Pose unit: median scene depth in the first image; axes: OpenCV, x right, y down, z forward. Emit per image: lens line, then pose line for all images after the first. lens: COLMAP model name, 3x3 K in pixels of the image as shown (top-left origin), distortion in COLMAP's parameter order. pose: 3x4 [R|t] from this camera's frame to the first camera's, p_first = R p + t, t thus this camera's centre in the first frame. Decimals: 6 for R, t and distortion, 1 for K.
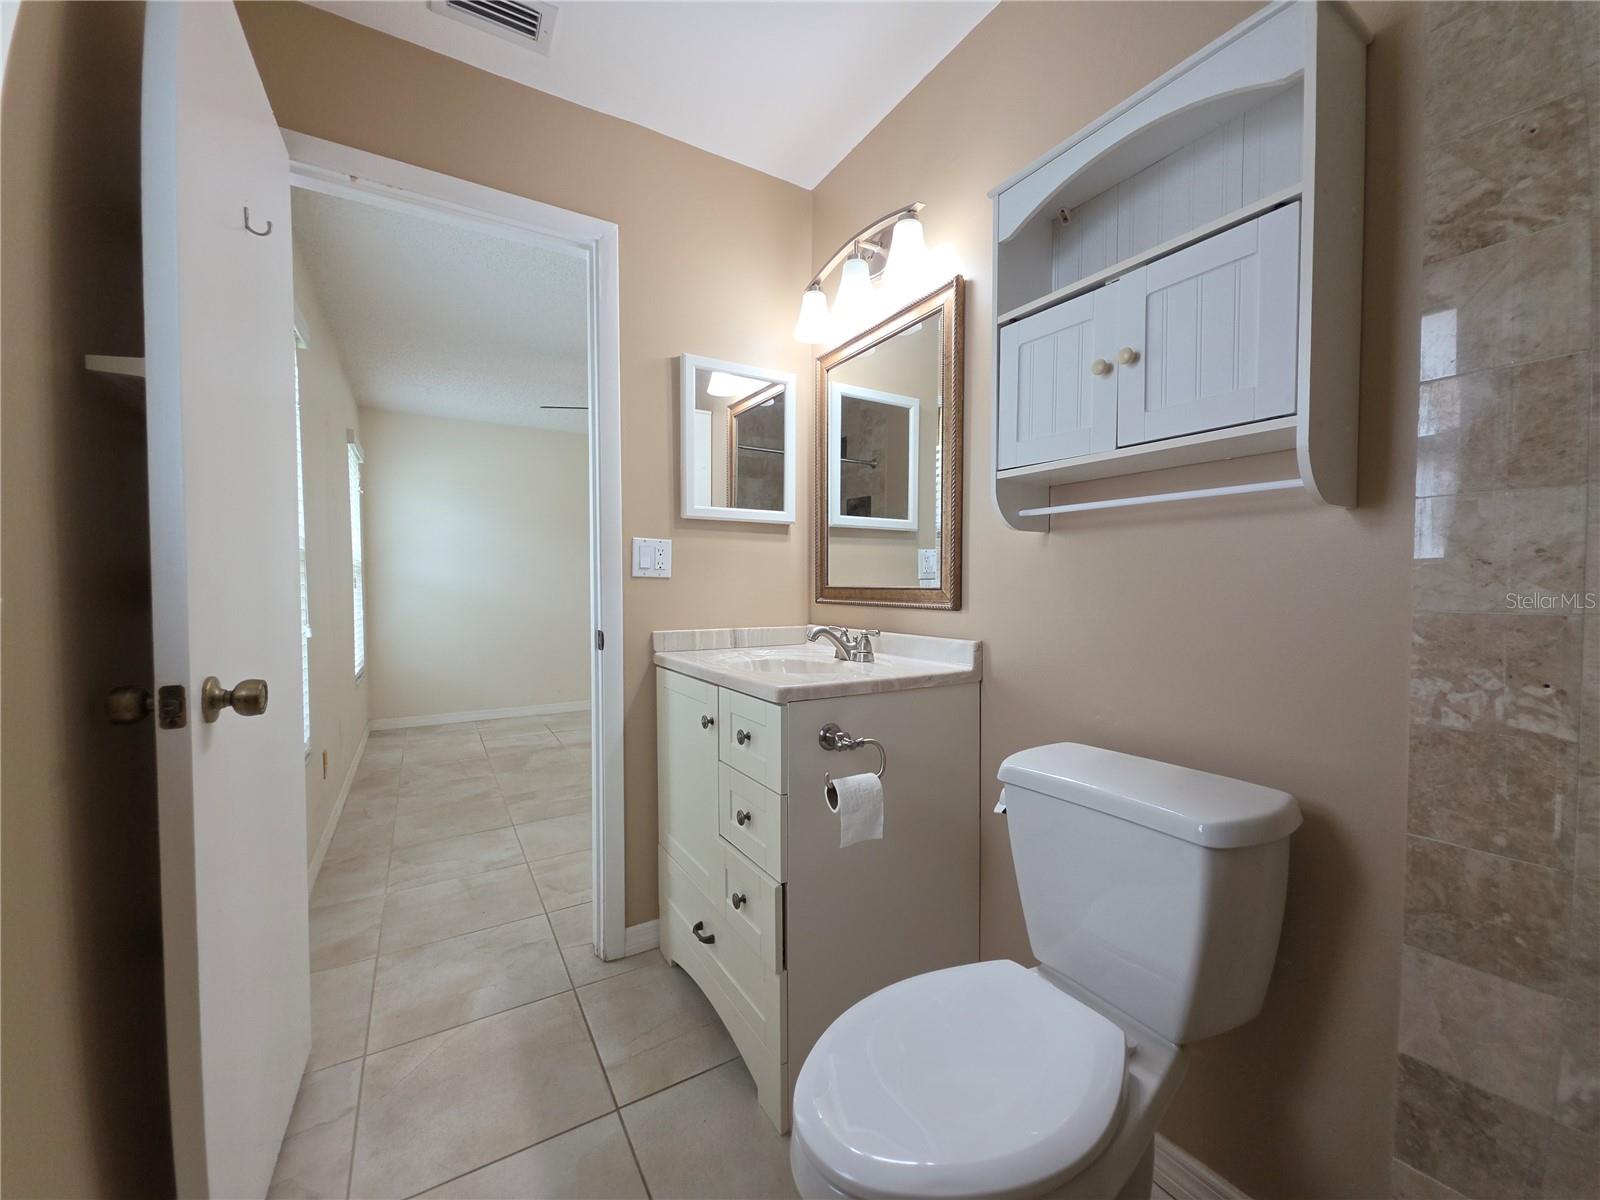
lens RADIAL K [[639.0, 0, 800.0], [0, 639.0, 600.0], [0, 0, 1]] dist [0.000472, -0.000189]
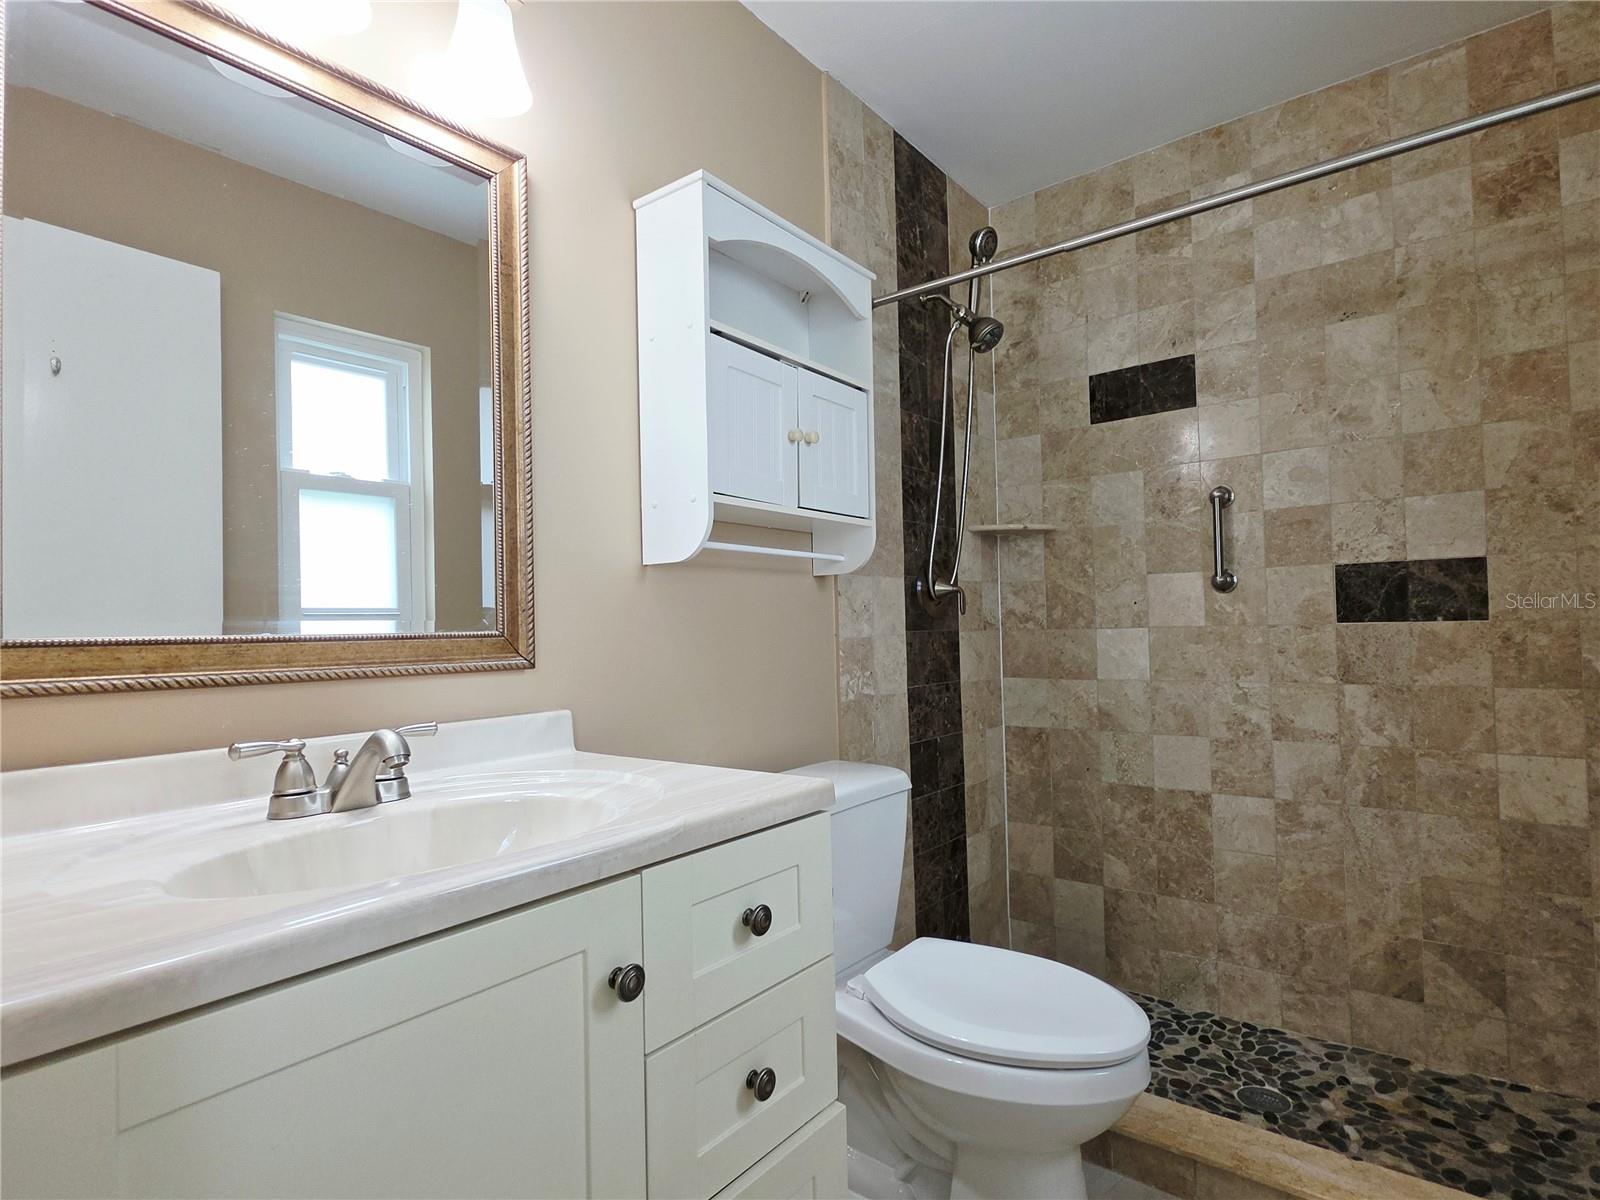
lens RADIAL K [[839.2, 0, 820.6], [0, 839.2, 603.3], [0, 0, 1]] dist [0.015635, -0.001877]
pose [[-0.365146, 0.035117, 0.930288, -1.199196], [0.046034, 0.998747, -0.019632, -0.035136], [-0.929812, 0.035656, -0.366305, 1.929121]]
